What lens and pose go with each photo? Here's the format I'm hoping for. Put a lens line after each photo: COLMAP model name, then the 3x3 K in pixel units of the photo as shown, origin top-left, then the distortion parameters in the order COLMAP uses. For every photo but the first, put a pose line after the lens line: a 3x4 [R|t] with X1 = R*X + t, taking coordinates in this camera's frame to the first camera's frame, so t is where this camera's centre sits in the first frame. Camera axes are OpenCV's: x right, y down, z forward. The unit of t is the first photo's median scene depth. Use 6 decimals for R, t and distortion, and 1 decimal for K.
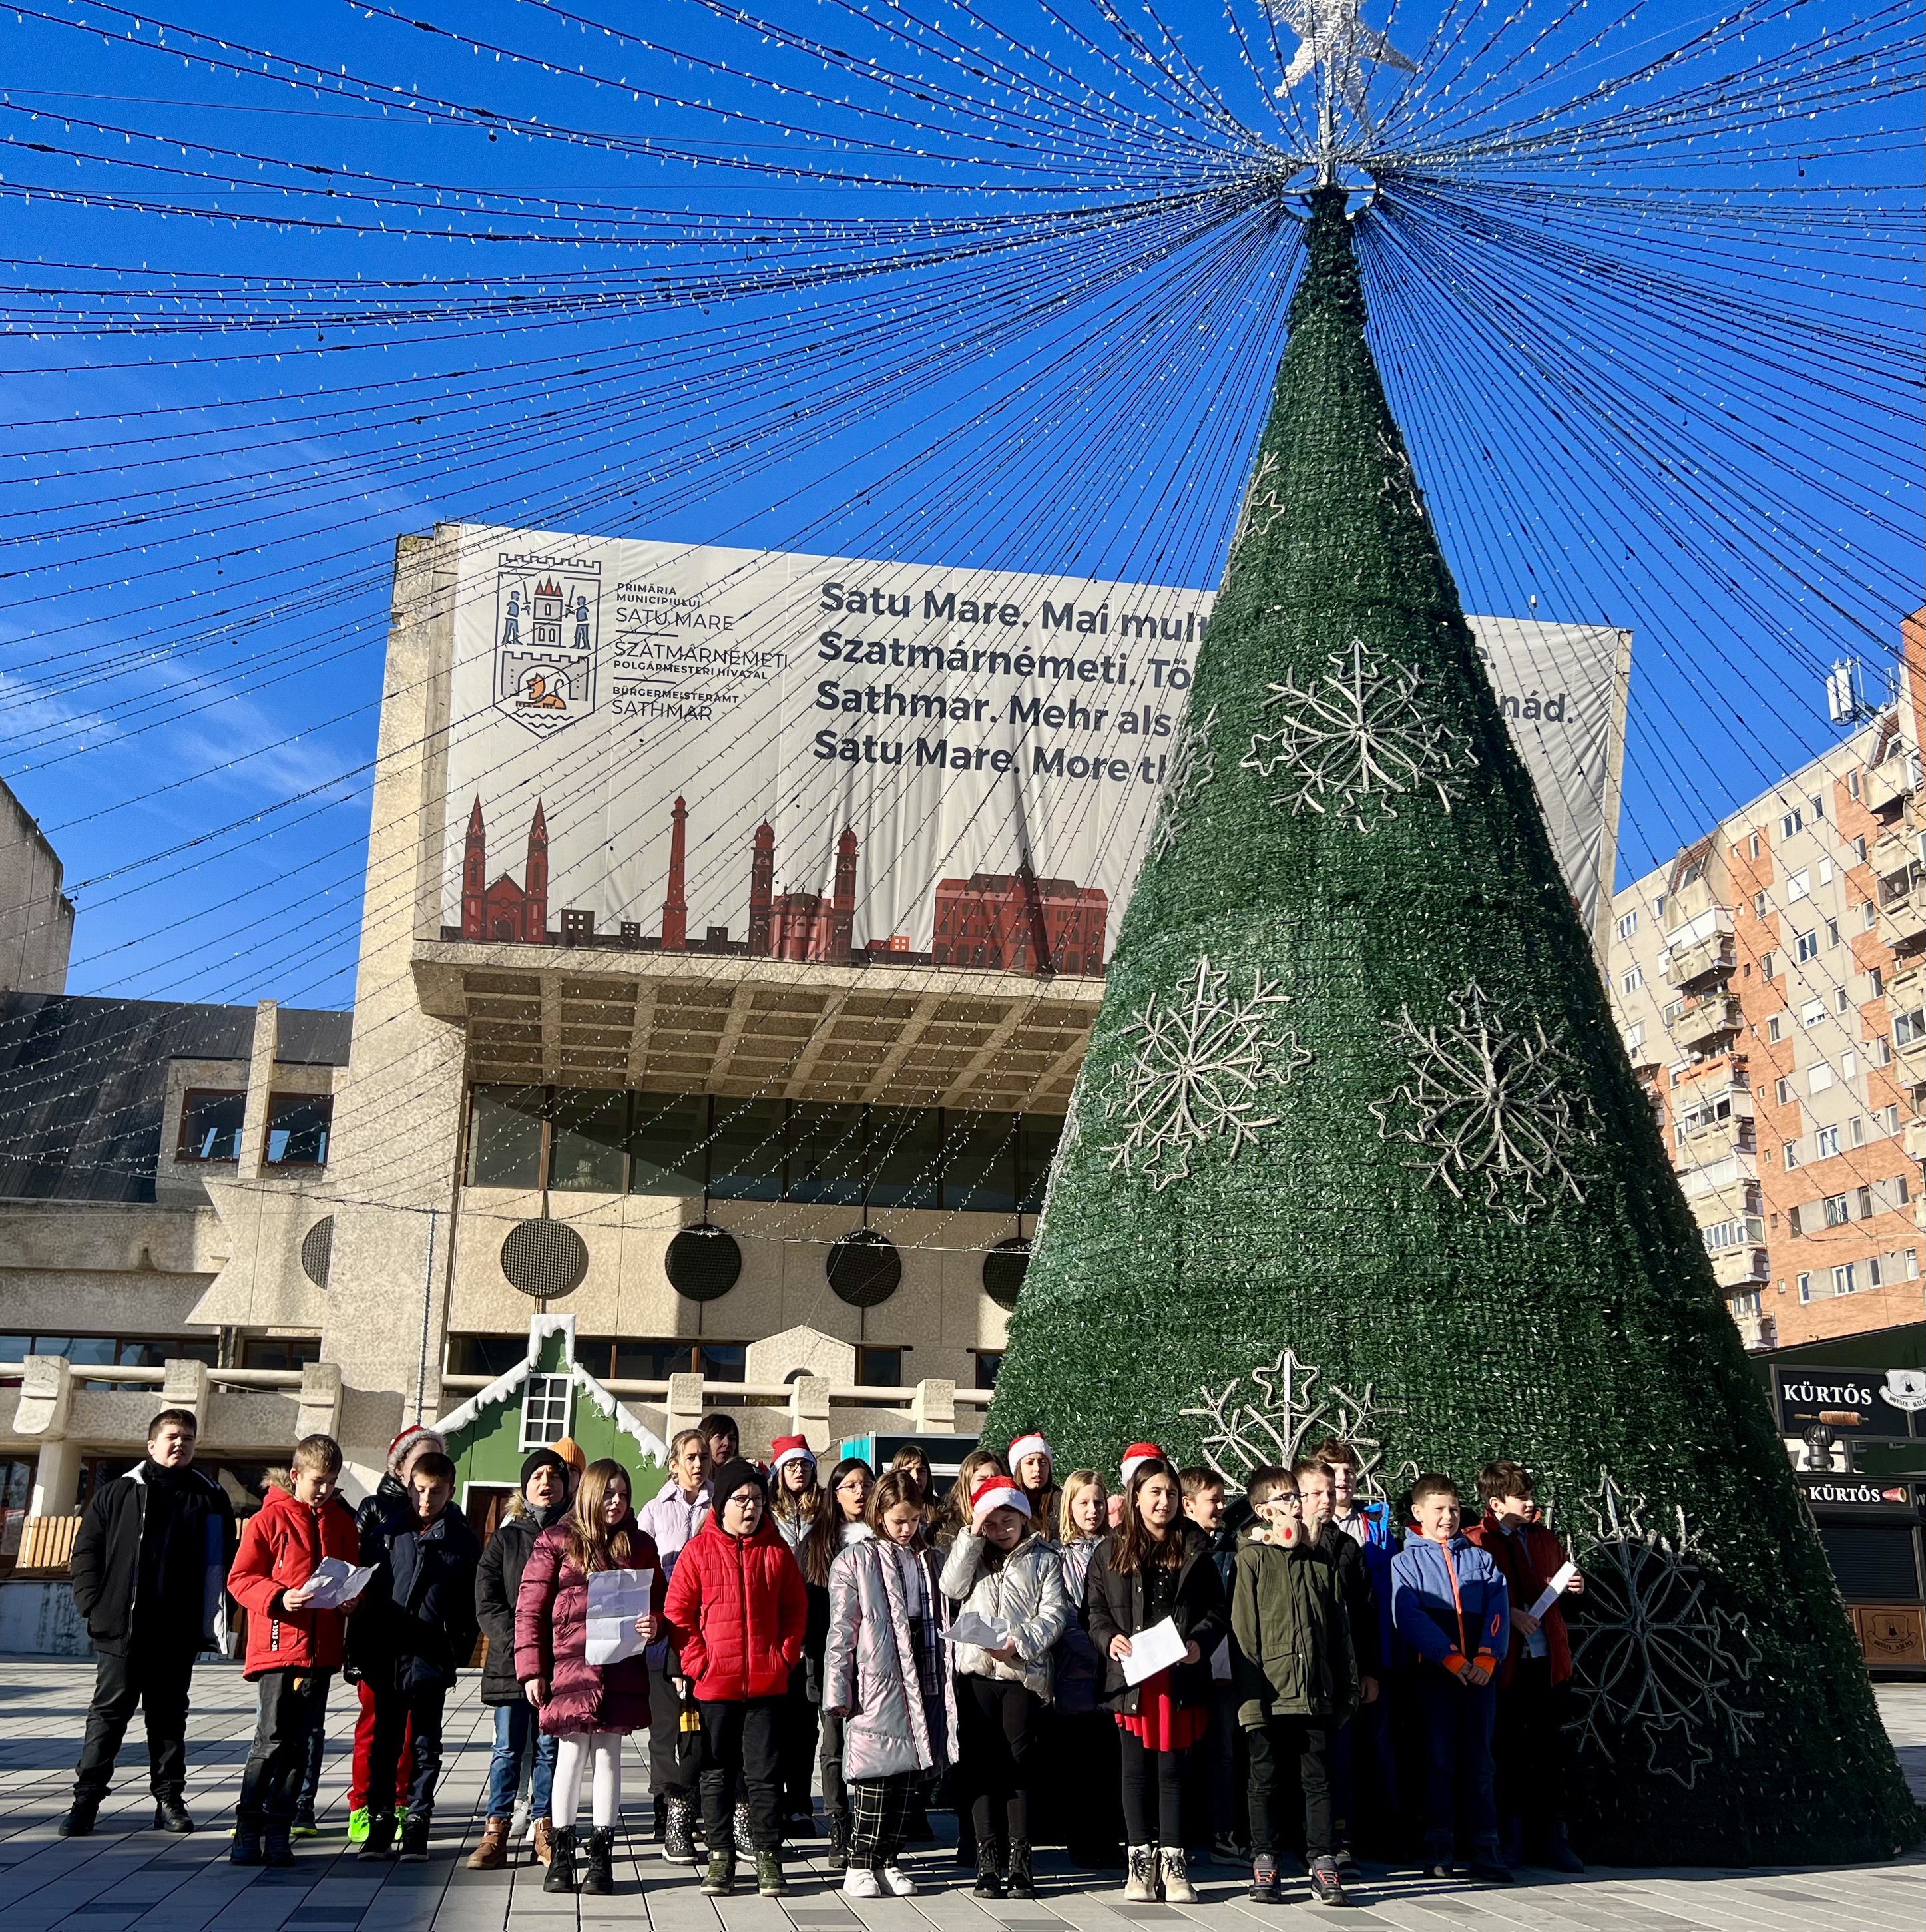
lens RADIAL K [[2001.0, 0, 963.0], [0, 2001.0, 966.0], [0, 0, 1]] dist [0.012736, 0.006946]
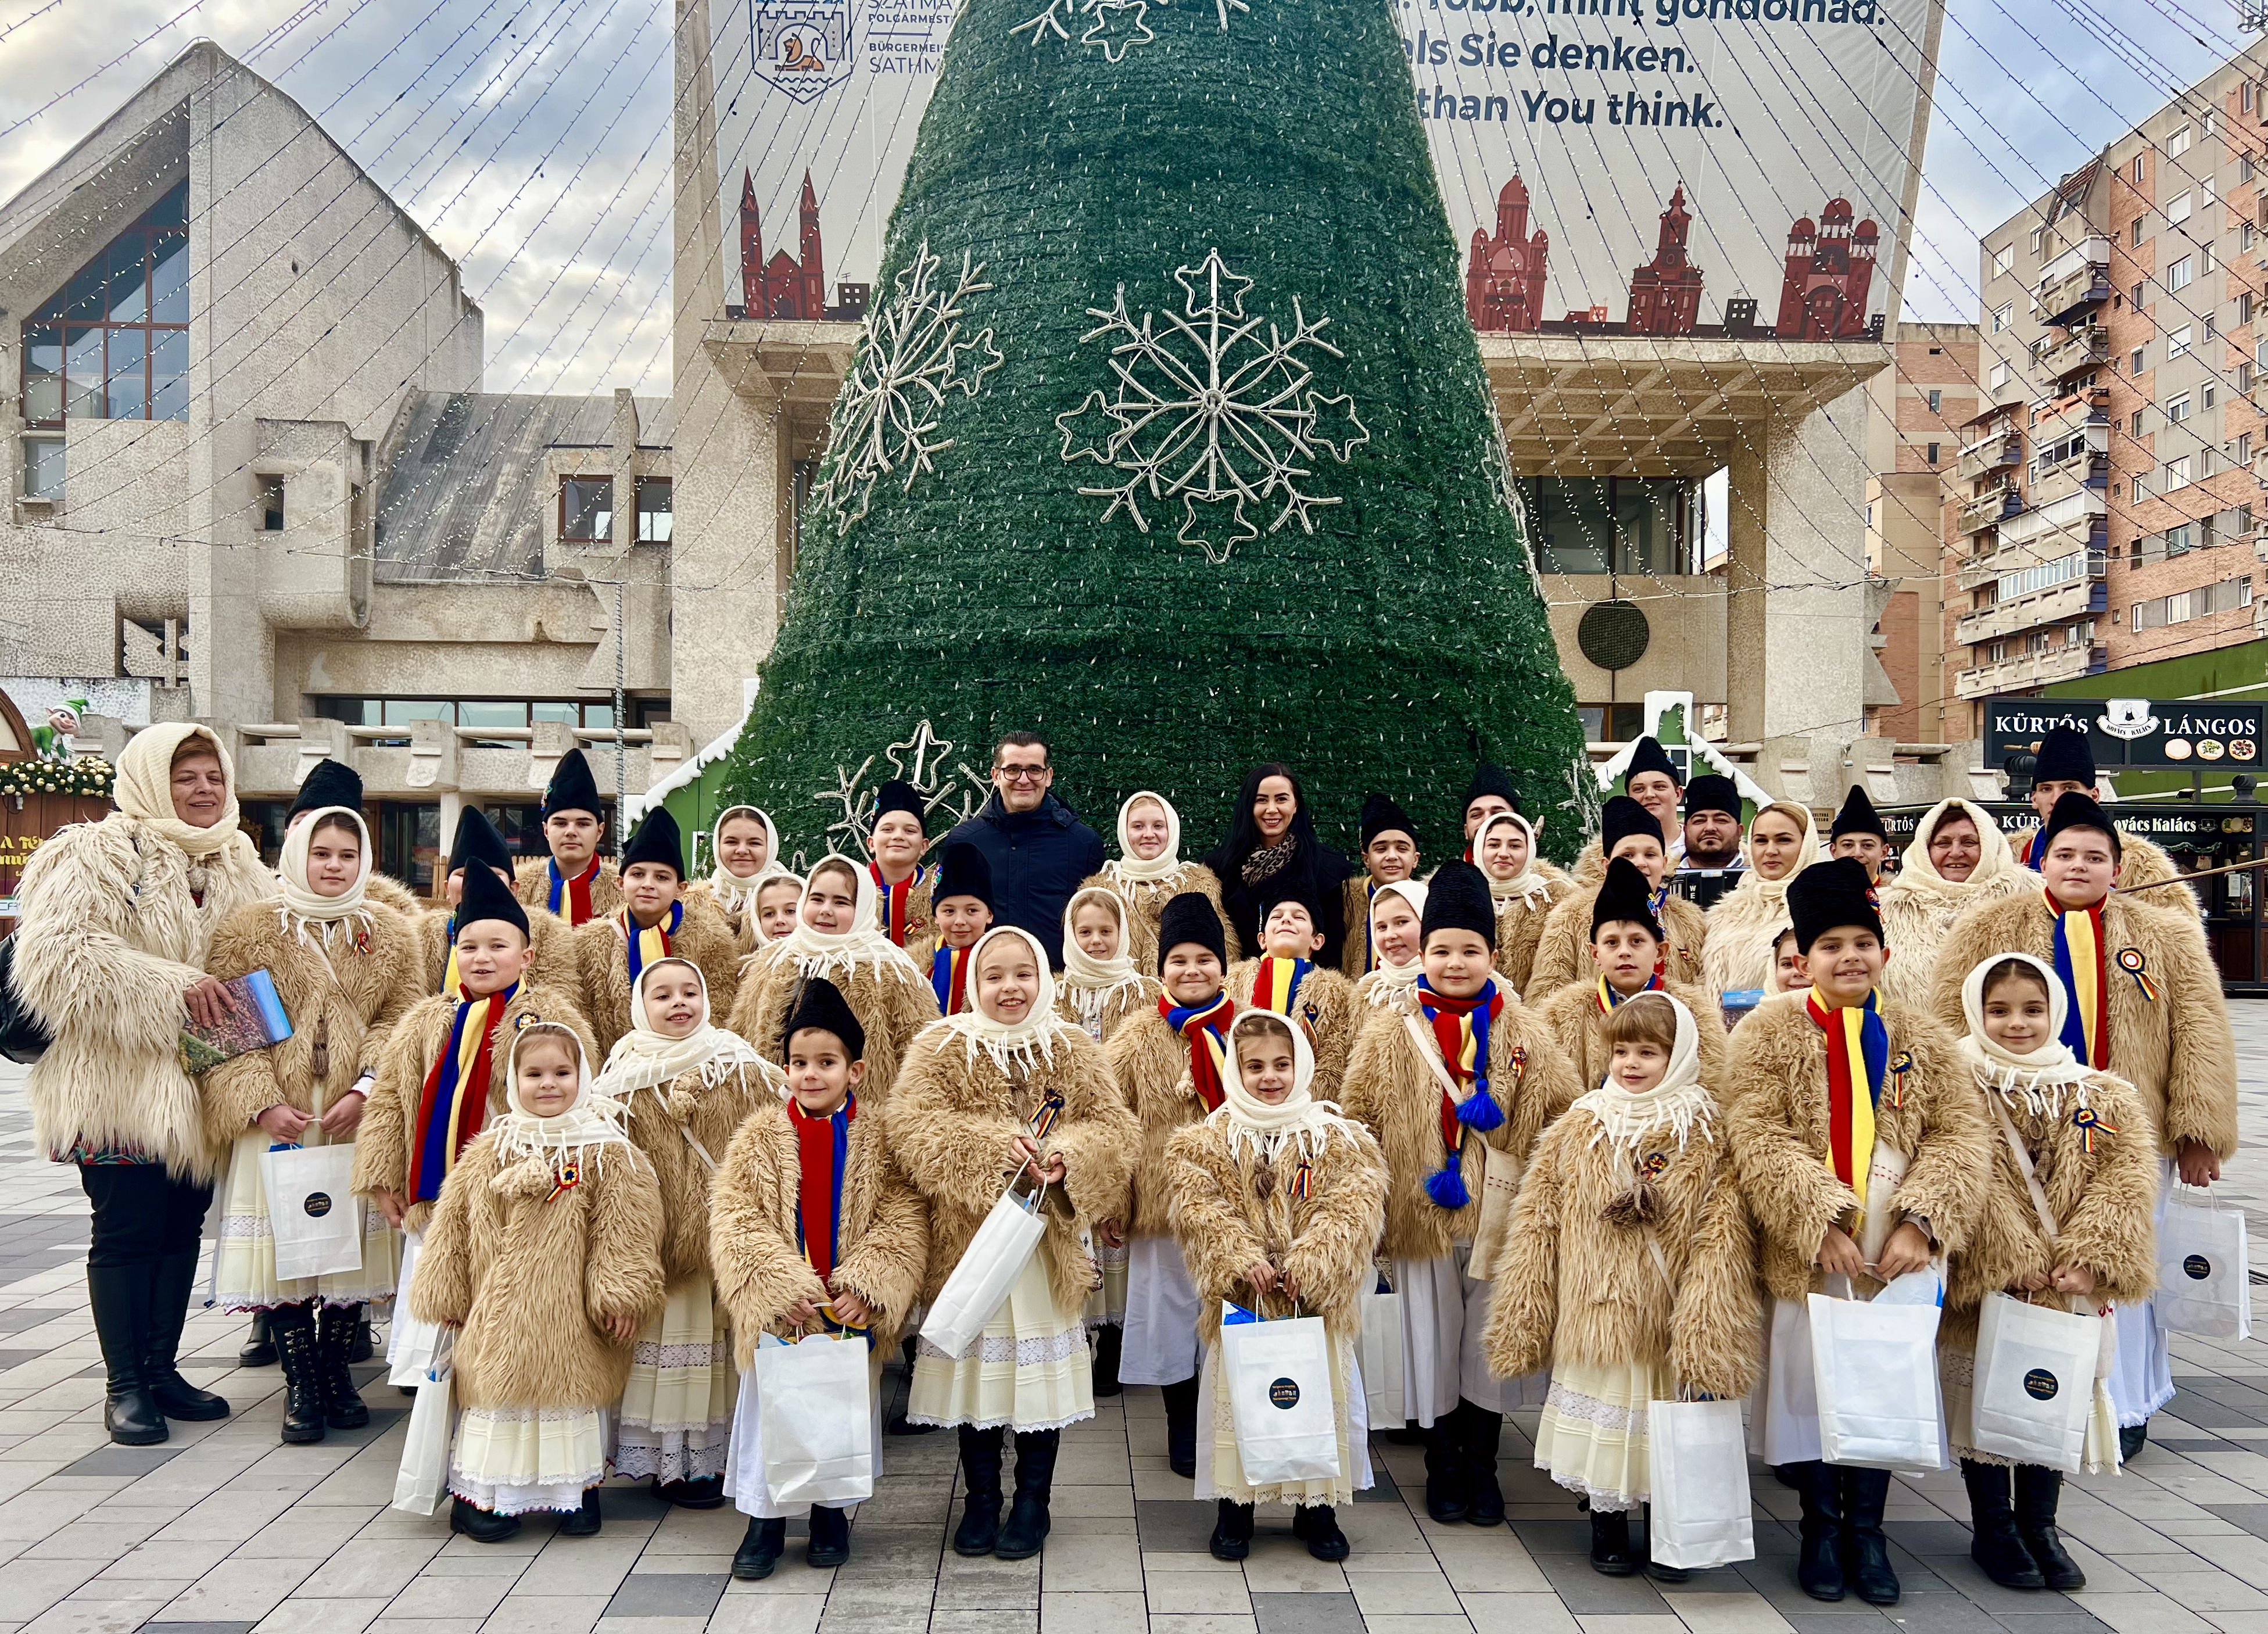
lens RADIAL K [[1794.2, 0, 1141.2], [0, 1794.2, 886.3], [0, 0, 1]] dist [0.037021, -0.073595]
pose [[0.993220, -0.009052, -0.115893, 0.288274], [0.042385, 0.956530, 0.288538, 0.038079], [0.108243, -0.291494, 0.950429, 0.235460]]
